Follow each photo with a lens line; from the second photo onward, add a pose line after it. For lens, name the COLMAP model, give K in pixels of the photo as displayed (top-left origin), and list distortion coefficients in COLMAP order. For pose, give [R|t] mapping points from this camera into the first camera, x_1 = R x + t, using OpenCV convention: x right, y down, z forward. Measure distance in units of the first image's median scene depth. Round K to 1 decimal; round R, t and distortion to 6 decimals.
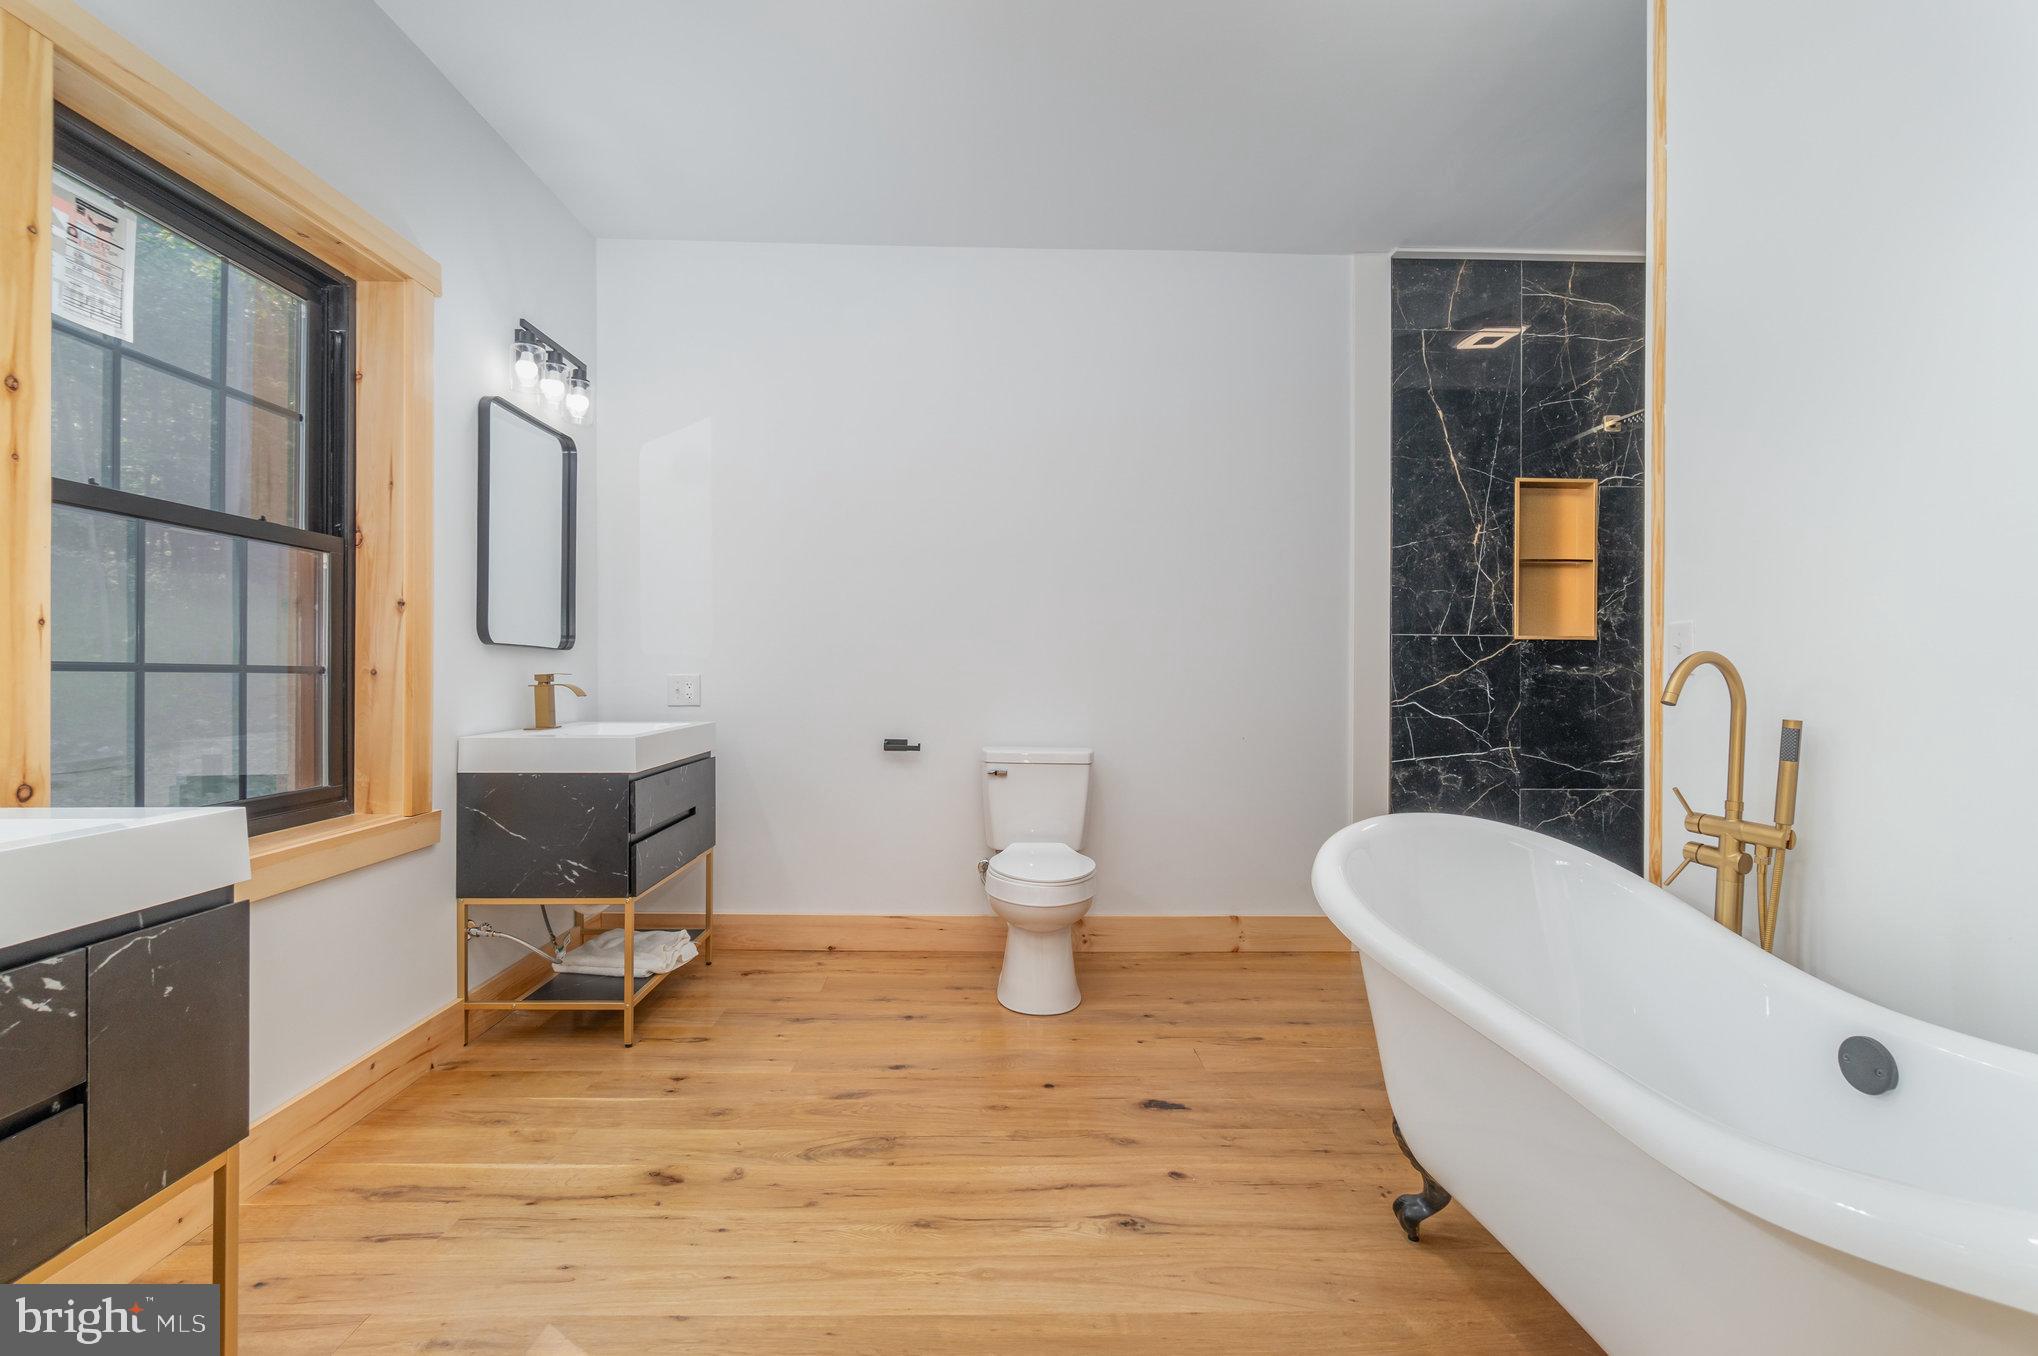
lens RADIAL K [[886.6, 0, 1007.3], [0, 886.6, 682.2], [0, 0, 1]] dist [-0.001625, 0.000174]
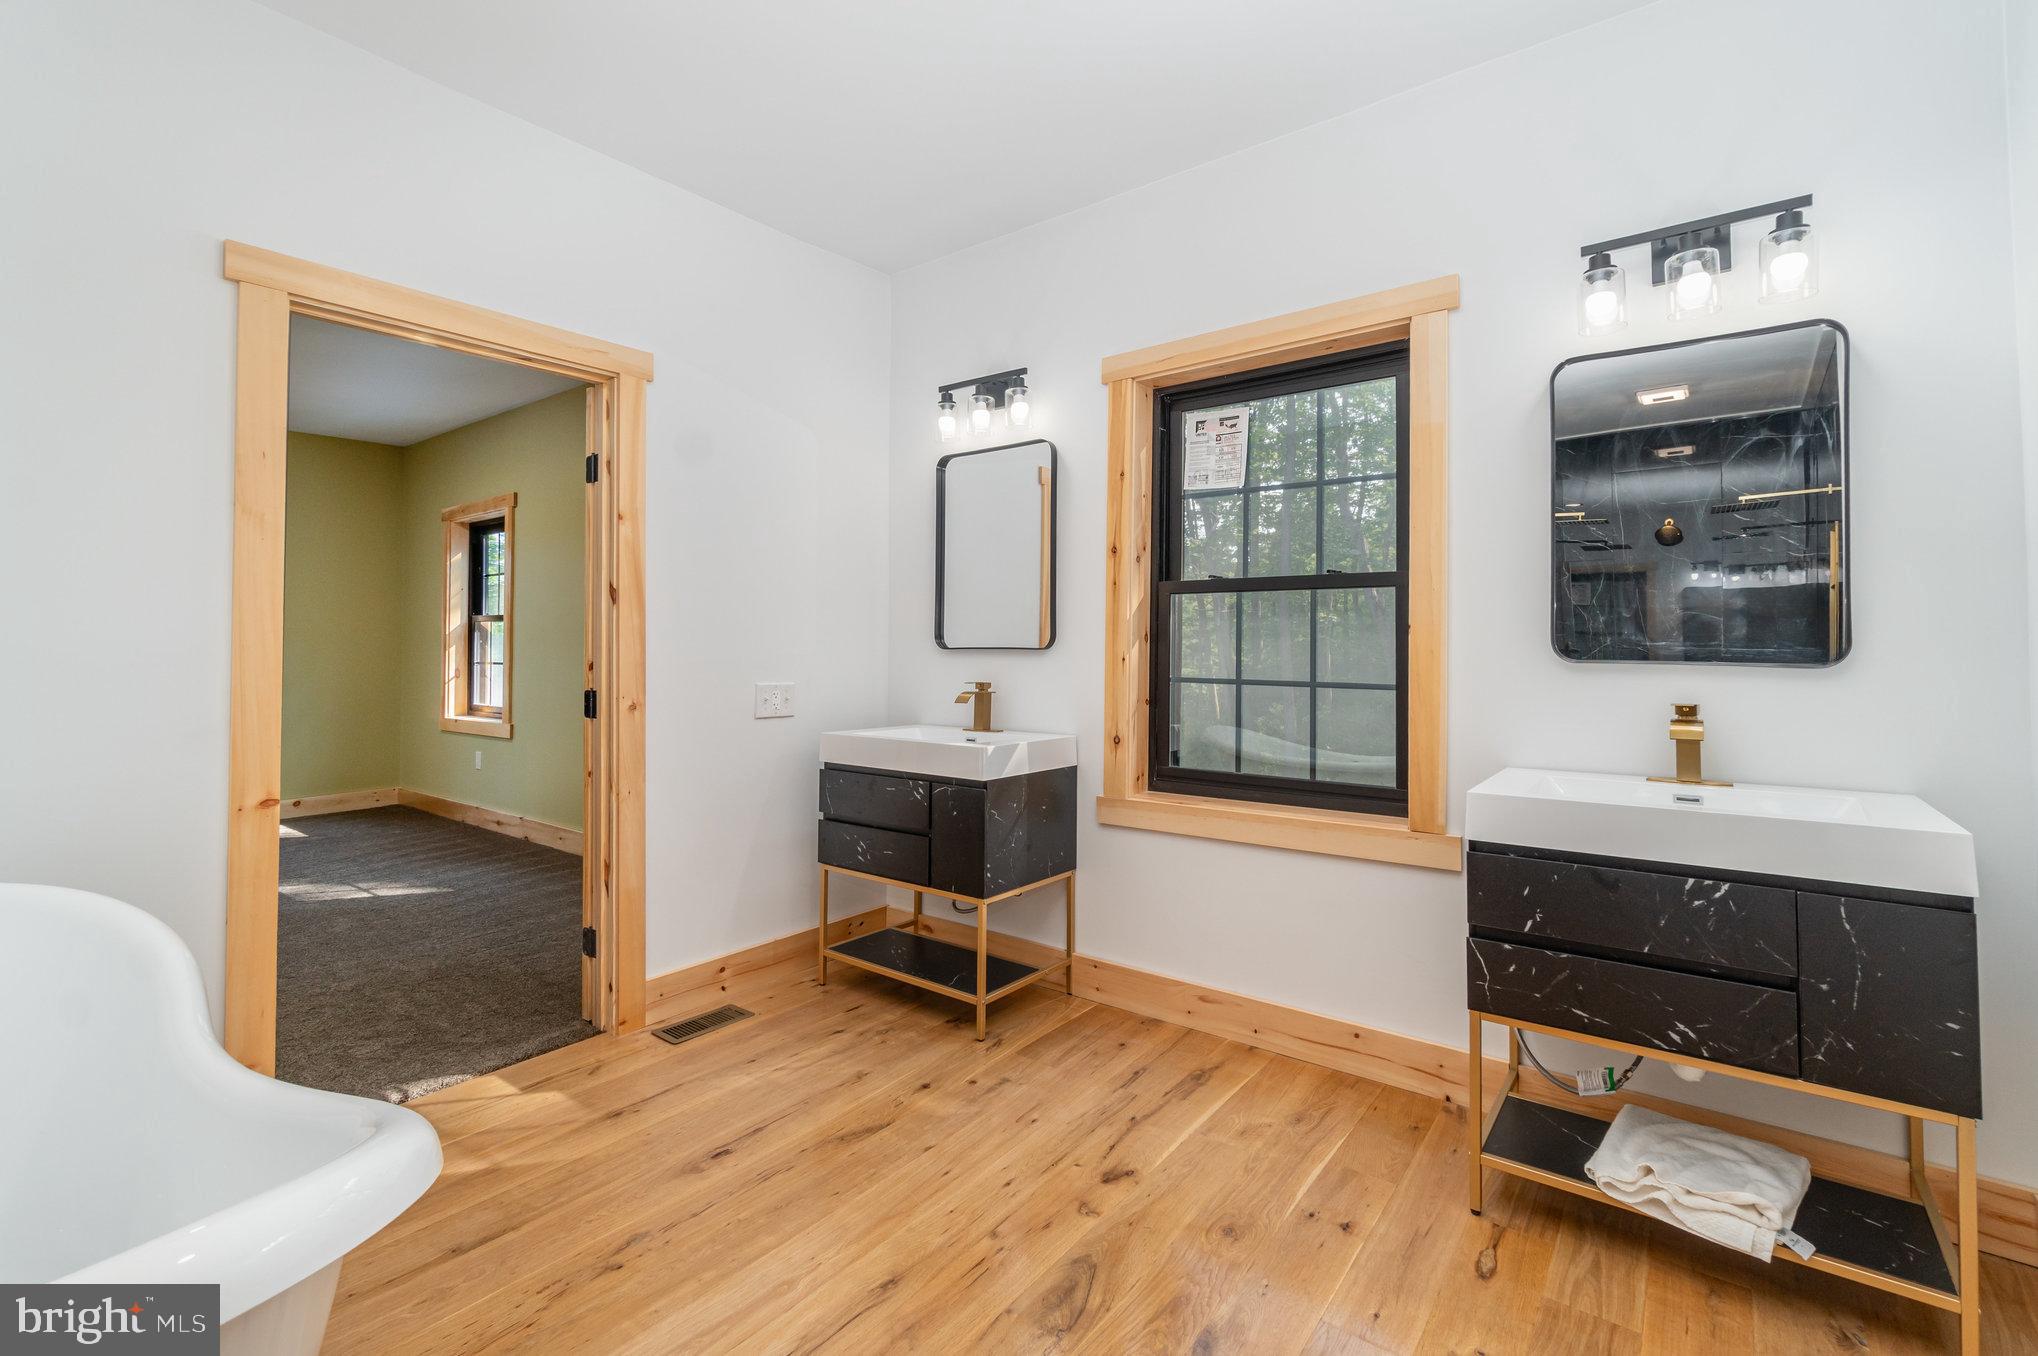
lens RADIAL K [[918.8, 0, 1020.3], [0, 918.8, 633.4], [0, 0, 1]] dist [-0.001792, -0.000219]
pose [[-0.622333, -0.017537, -0.782556, 0.545009], [-0.012951, 0.999843, -0.012106, -0.072656], [0.782645, 0.002601, -0.622462, 1.559648]]
